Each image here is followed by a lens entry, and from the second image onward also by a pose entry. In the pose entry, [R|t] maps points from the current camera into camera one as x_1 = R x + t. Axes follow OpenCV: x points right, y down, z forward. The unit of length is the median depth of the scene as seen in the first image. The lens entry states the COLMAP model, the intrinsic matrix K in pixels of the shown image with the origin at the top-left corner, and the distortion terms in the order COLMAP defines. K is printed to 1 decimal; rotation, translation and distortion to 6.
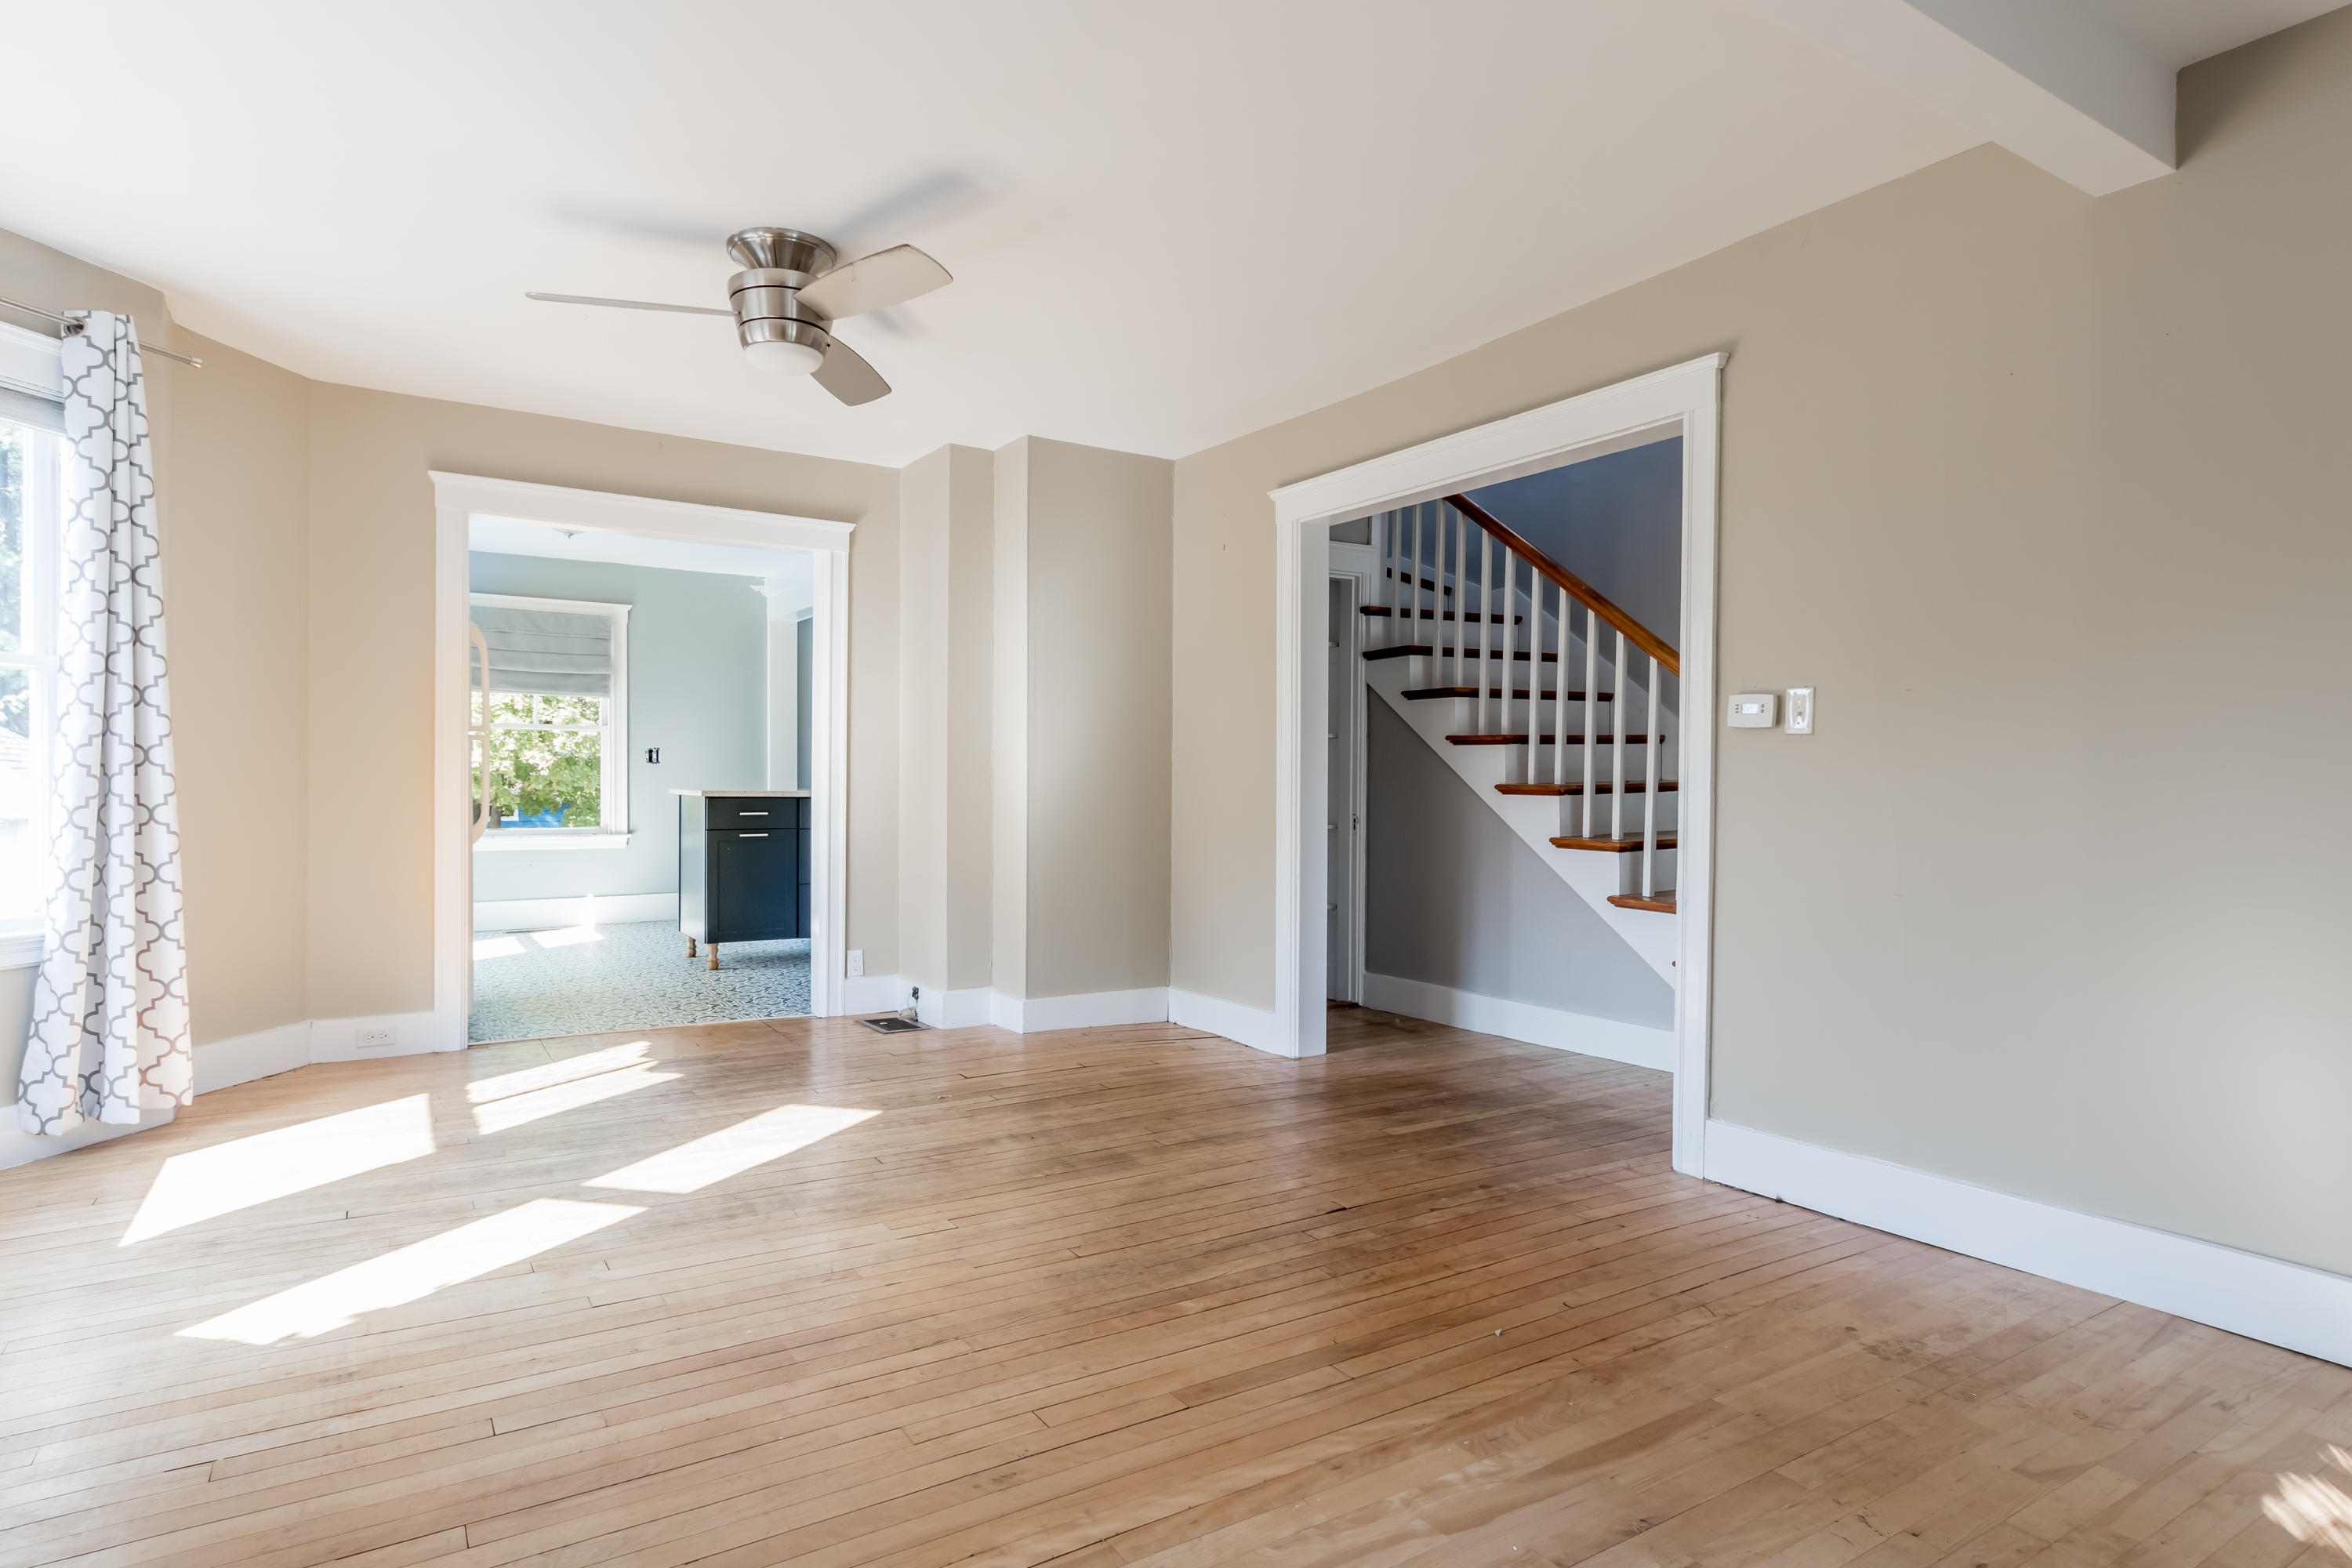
lens RADIAL K [[1215.6, 0, 1166.9], [0, 1215.6, 782.9], [0, 0, 1]] dist [-0.002363, -0.000767]
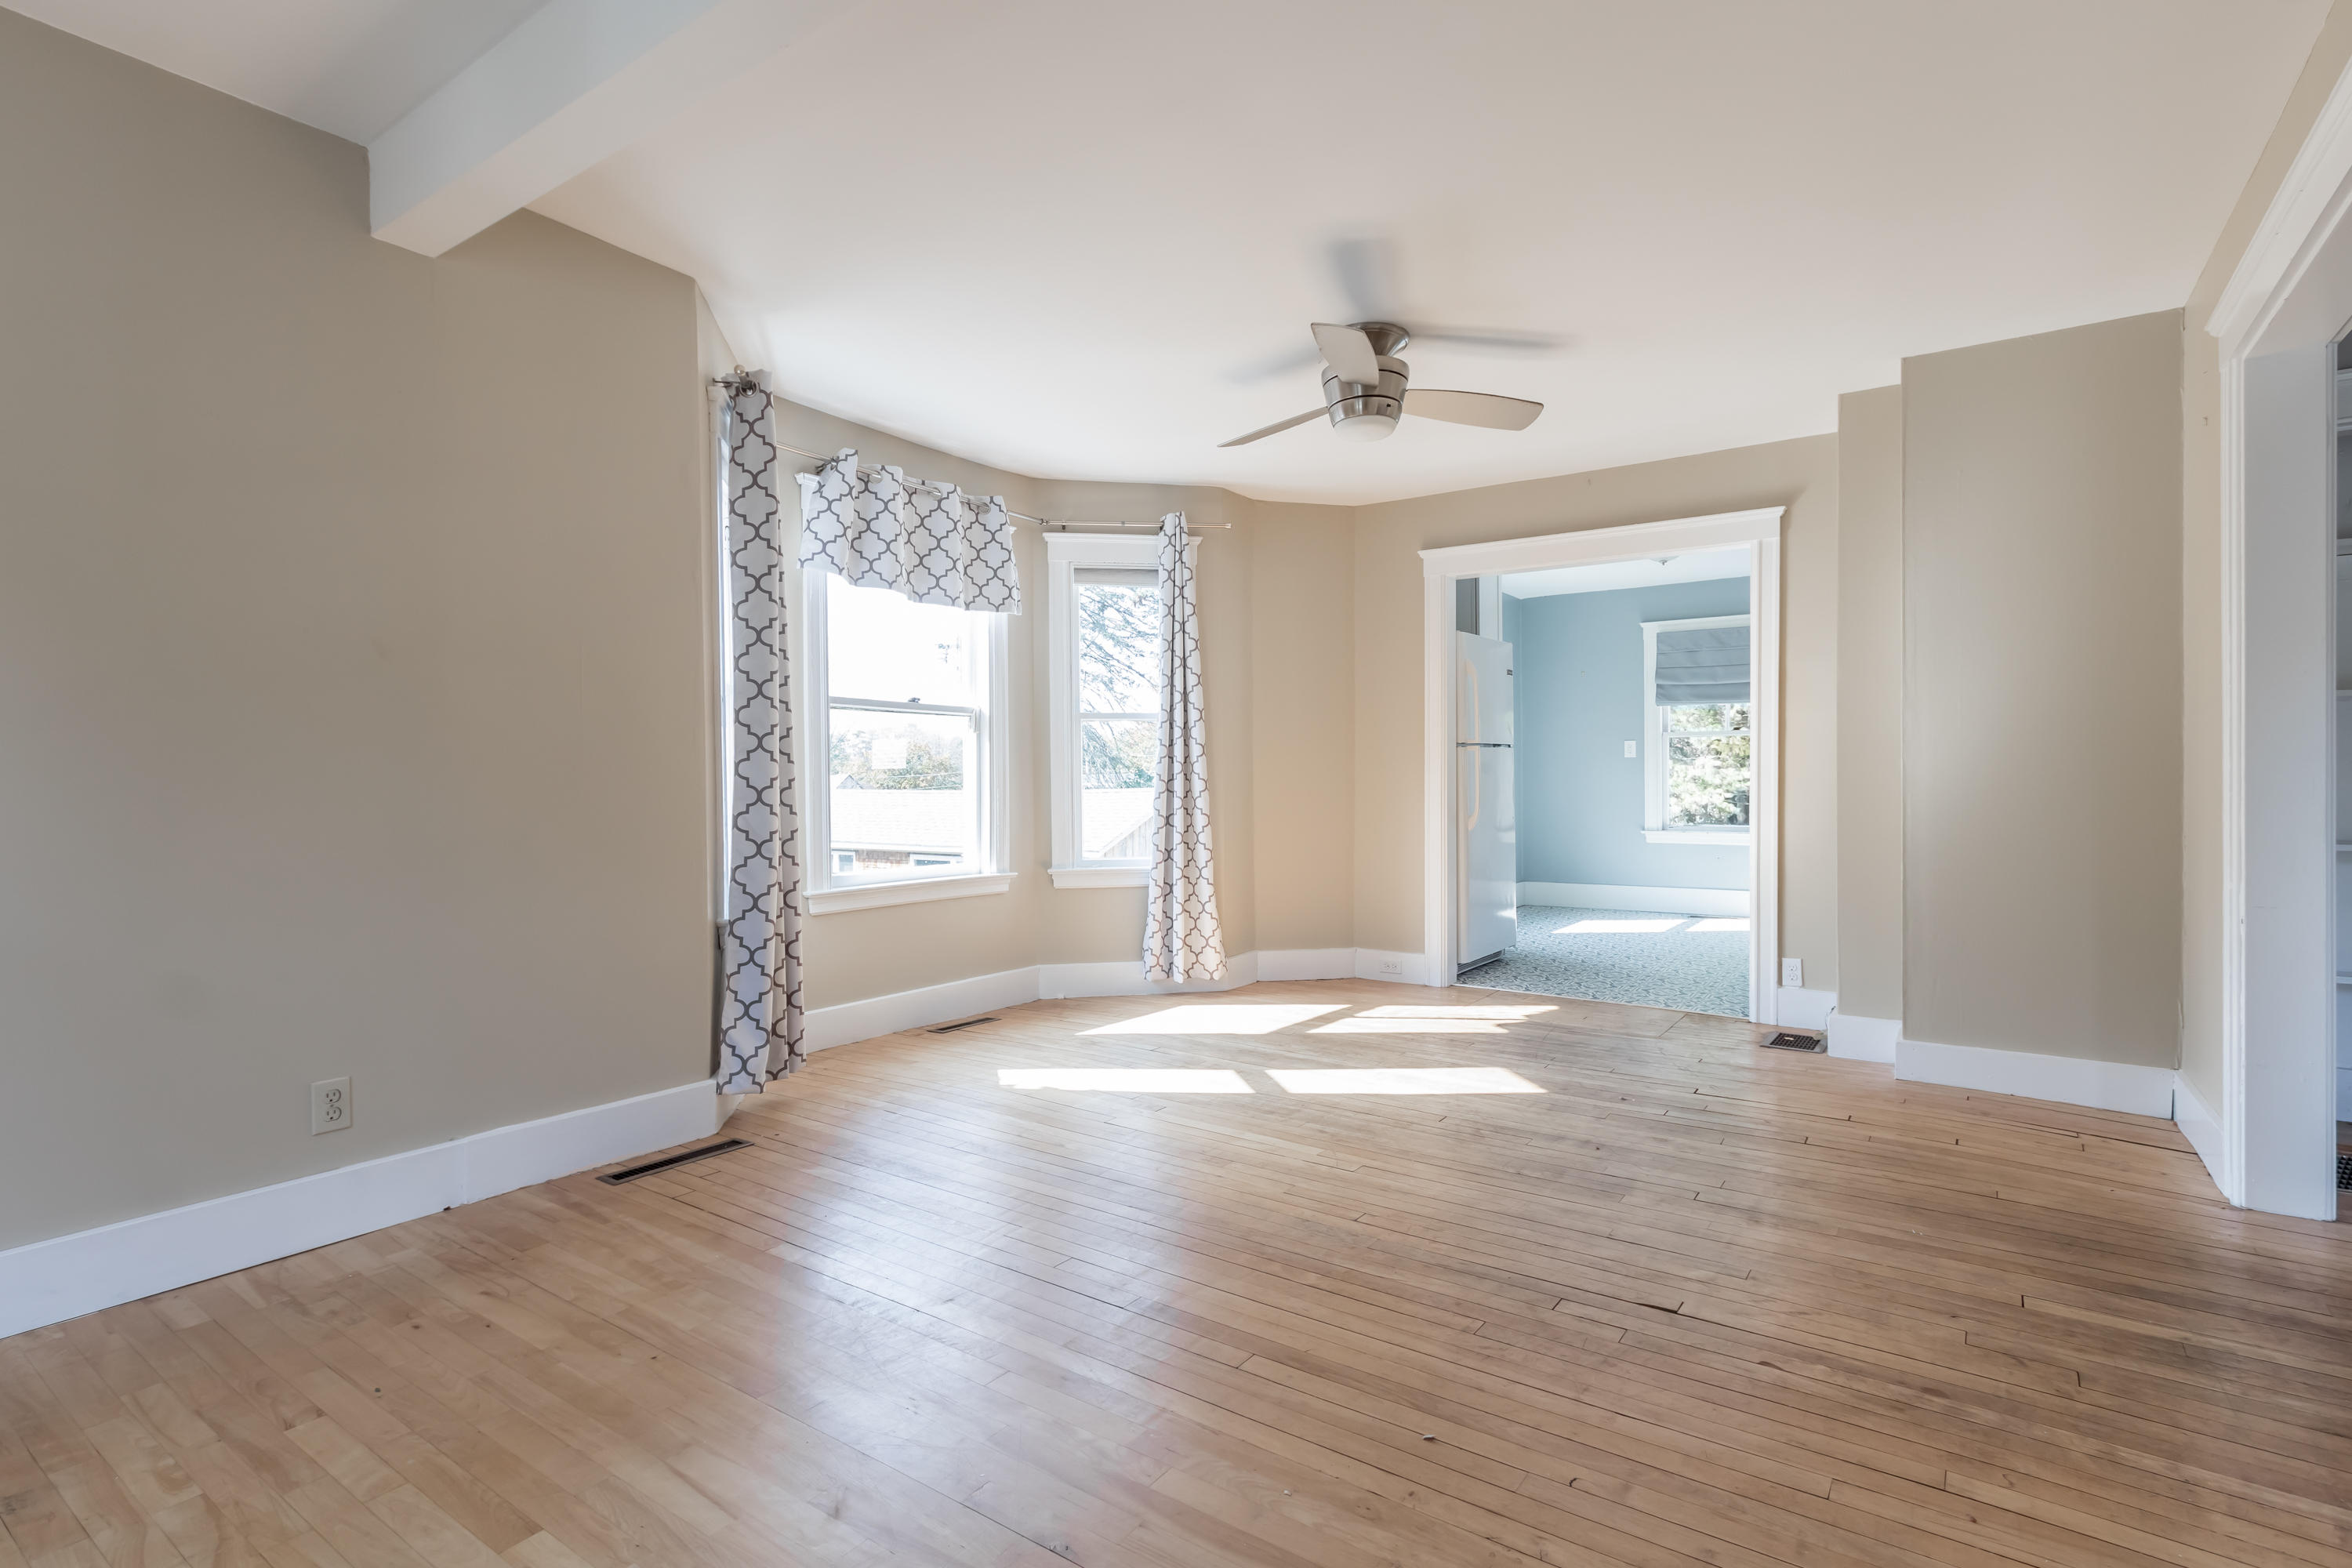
lens RADIAL K [[1131.3, 0, 1168.0], [0, 1131.3, 787.2], [0, 0, 1]] dist [0.000522, -0.000087]
pose [[0.387208, -0.005307, -0.921977, 0.622240], [0.005794, 0.999978, -0.003323, 0.009244], [0.921974, -0.004056, 0.387230, 0.369023]]
